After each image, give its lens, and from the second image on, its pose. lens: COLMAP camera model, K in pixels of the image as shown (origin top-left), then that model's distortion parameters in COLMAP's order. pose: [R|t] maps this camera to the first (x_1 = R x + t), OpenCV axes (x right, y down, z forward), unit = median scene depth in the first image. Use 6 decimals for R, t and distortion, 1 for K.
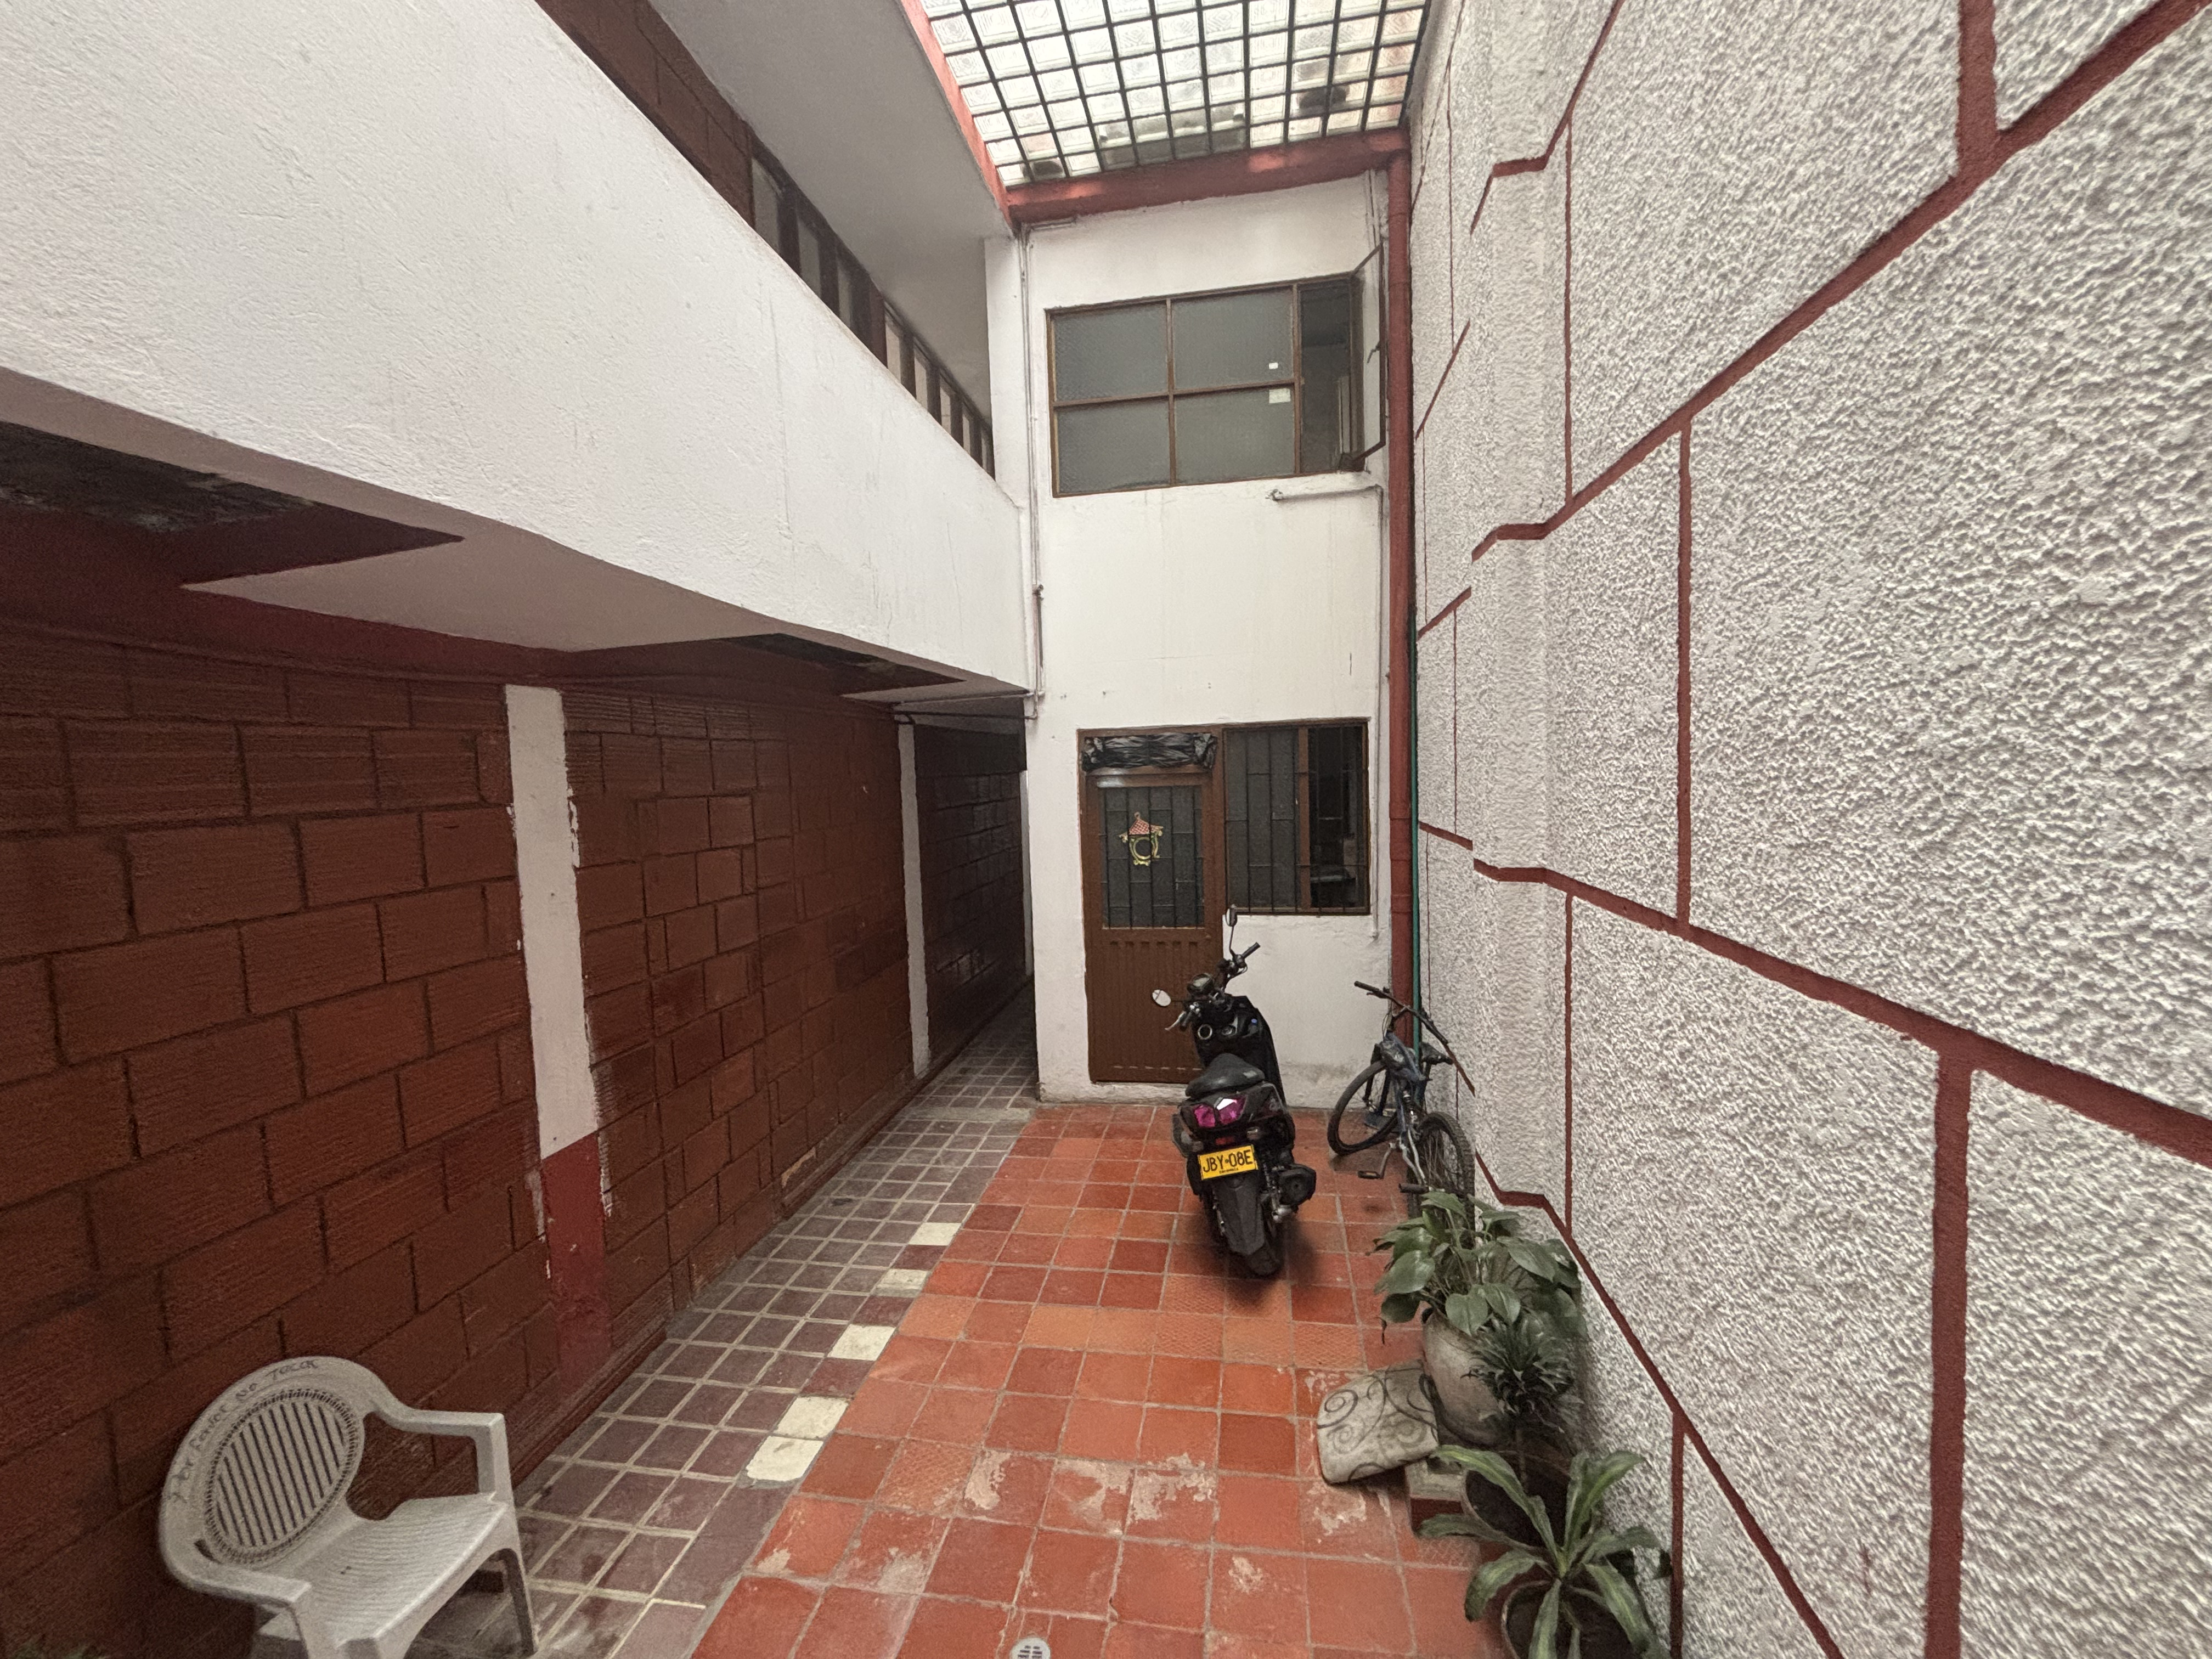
lens RADIAL K [[901.6, 0, 1106.2], [0, 901.6, 829.6], [0, 0, 1]] dist [-0.001542, -0.000616]
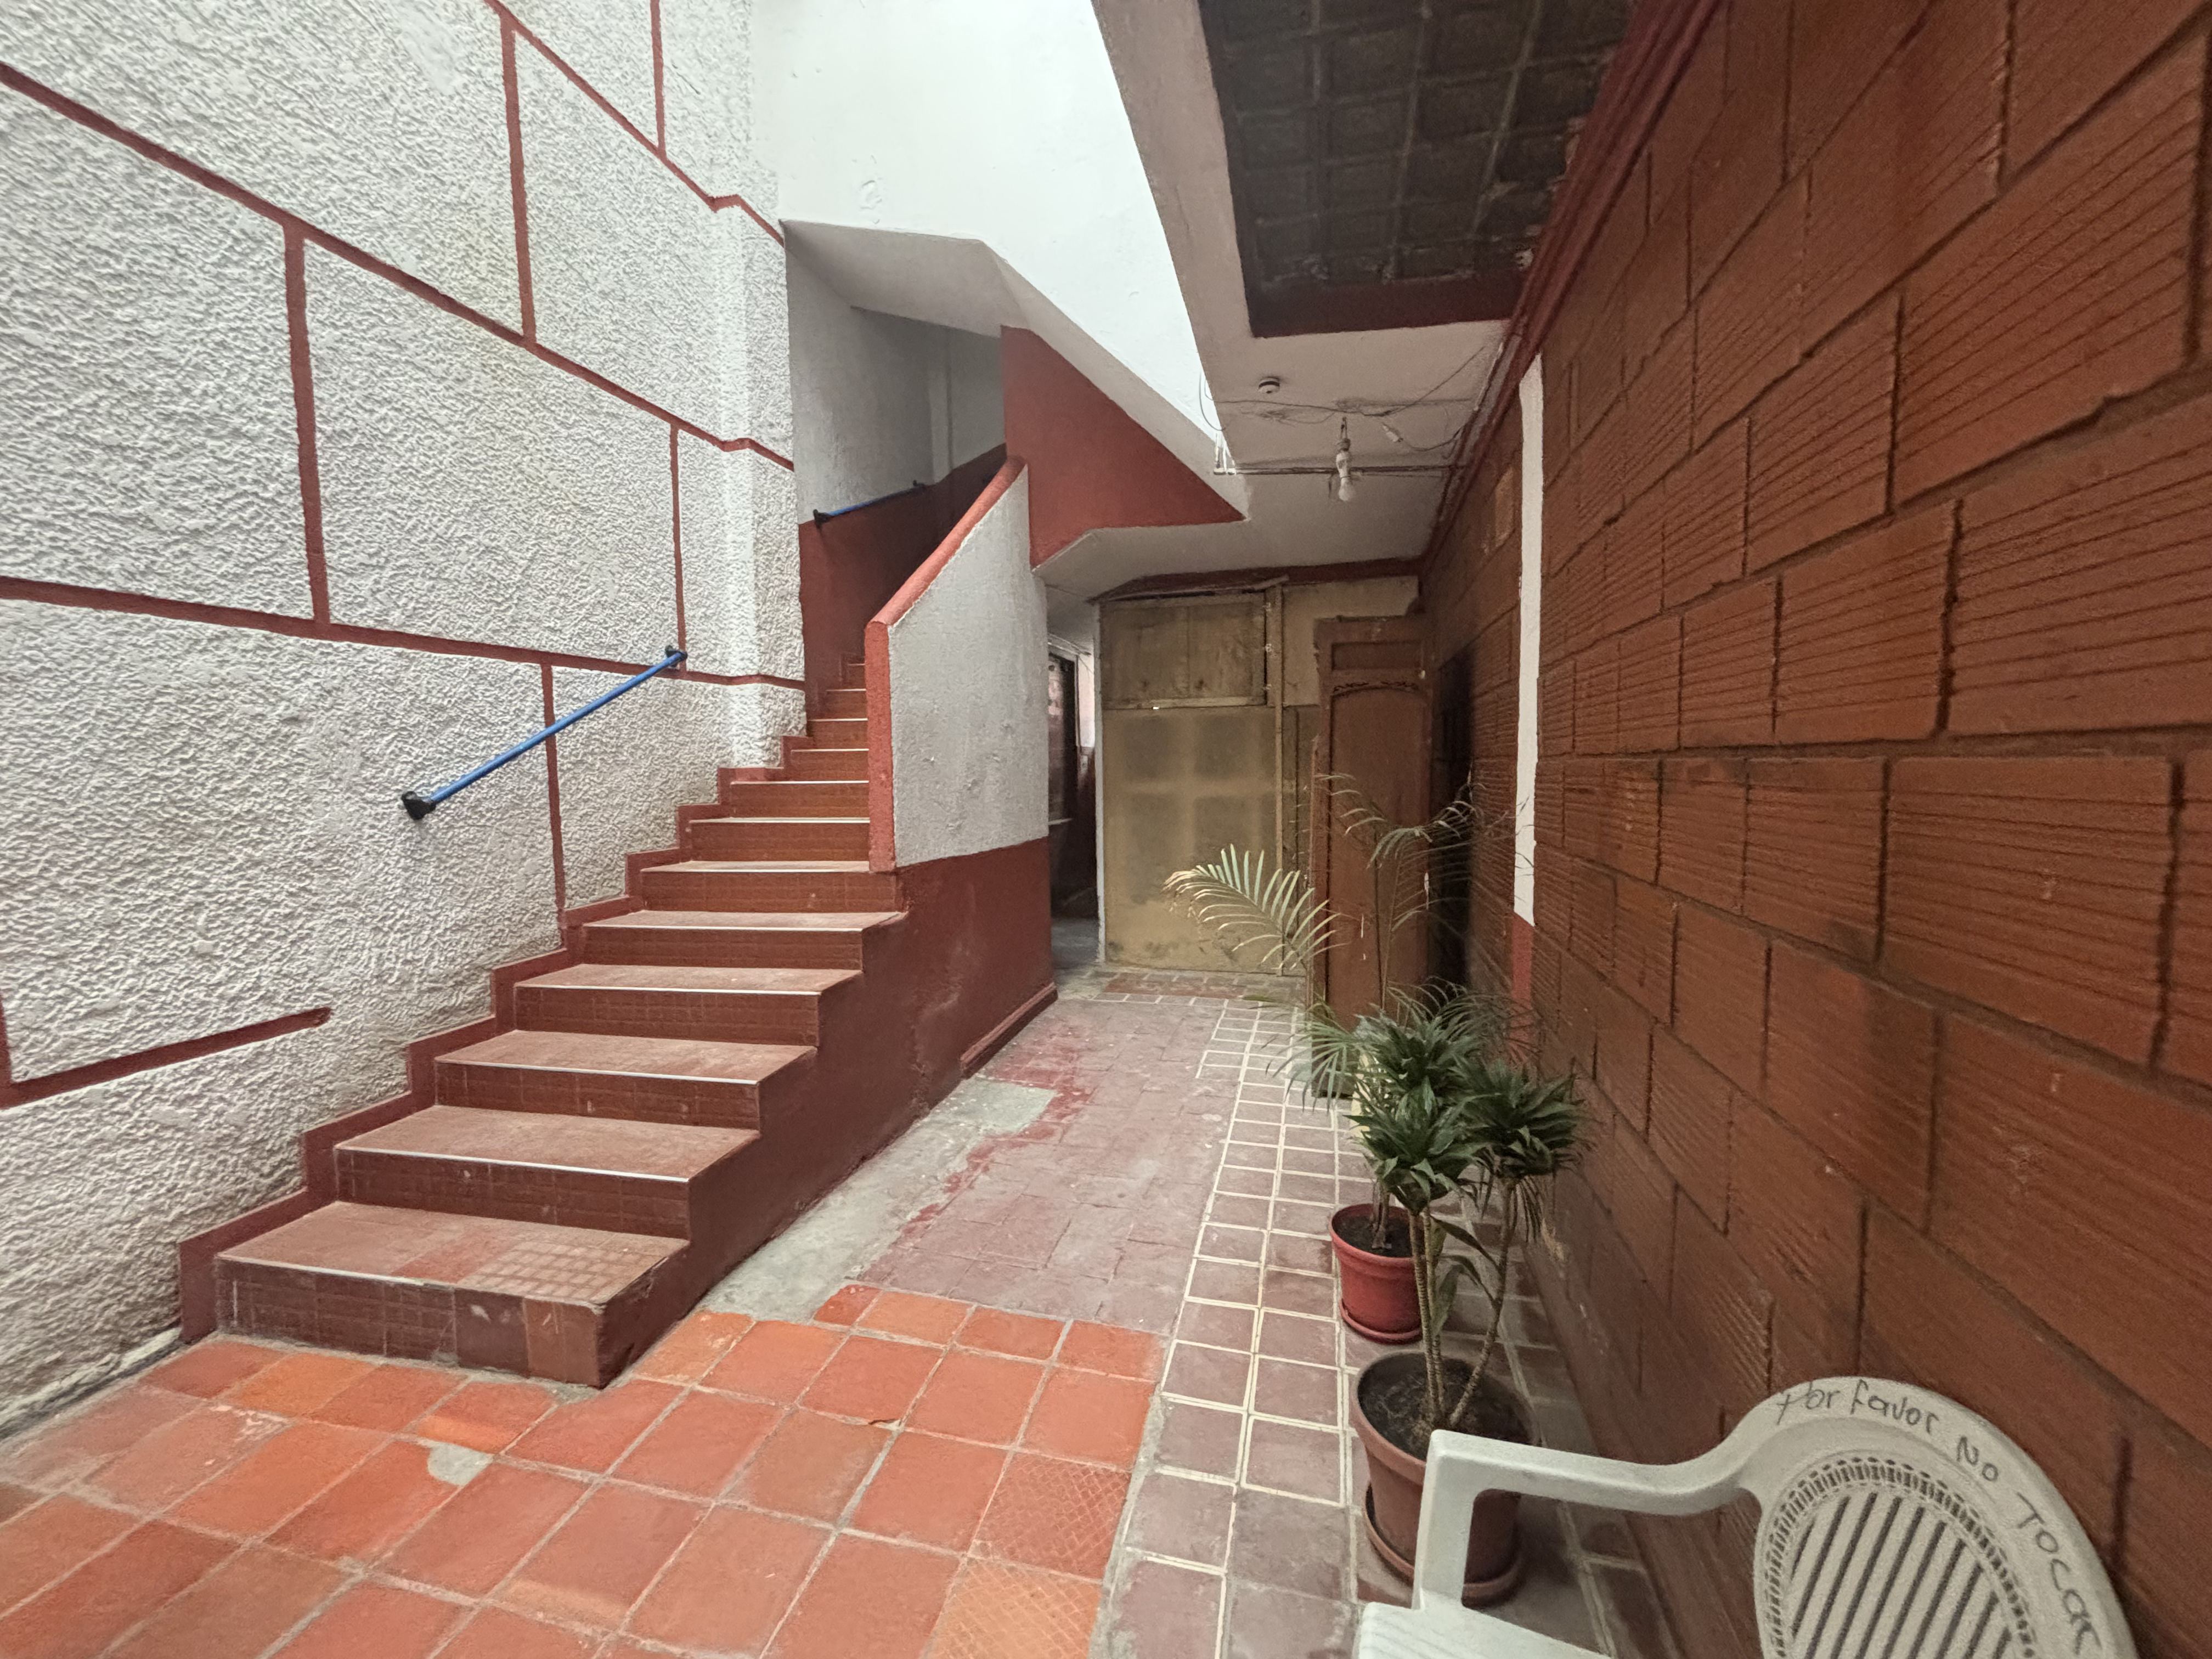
lens RADIAL K [[901.6, 0, 1105.9], [0, 901.6, 830.5], [0, 0, 1]] dist [-0.001542, -0.000616]
pose [[-0.996401, 0.042500, 0.073345, -1.426225], [0.052598, 0.988502, 0.141763, 0.674410], [-0.066477, 0.145111, -0.987180, 2.989524]]
